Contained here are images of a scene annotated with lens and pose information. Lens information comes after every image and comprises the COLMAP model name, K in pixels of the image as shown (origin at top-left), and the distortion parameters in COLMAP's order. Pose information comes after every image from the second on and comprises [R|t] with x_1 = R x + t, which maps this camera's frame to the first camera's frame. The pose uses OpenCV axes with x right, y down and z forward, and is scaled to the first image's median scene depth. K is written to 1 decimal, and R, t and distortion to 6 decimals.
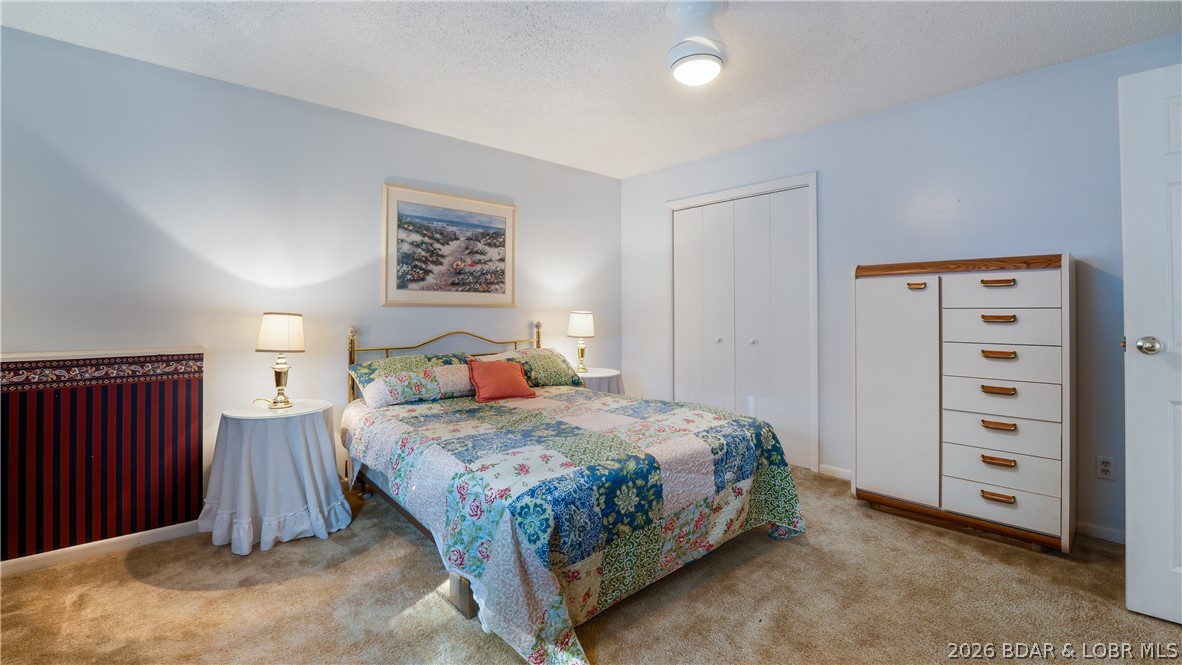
lens RADIAL K [[494.2, 0, 585.2], [0, 494.2, 305.2], [0, 0, 1]] dist [-0.015879, -0.000014]
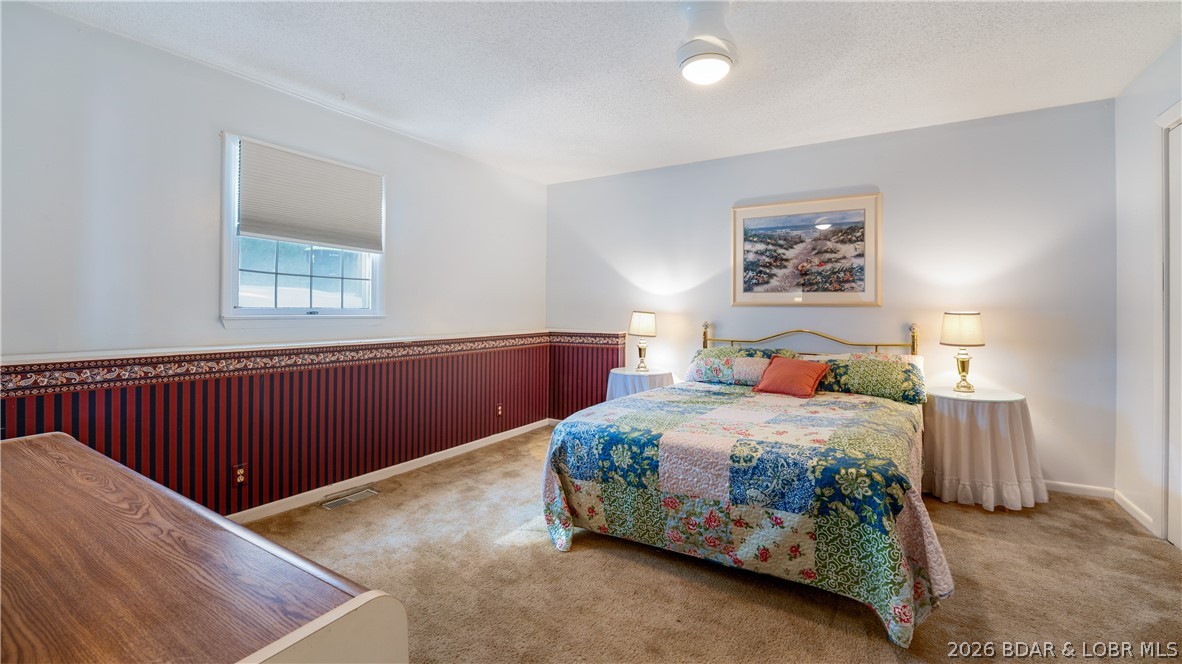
lens RADIAL K [[494.2, 0, 585.2], [0, 494.2, 304.7], [0, 0, 1]] dist [-0.015879, -0.000014]
pose [[0.288033, -0.010567, -0.957562, 0.643591], [0.006898, 0.999936, -0.008960, 0.006032], [0.957596, -0.004024, 0.288088, 0.273289]]
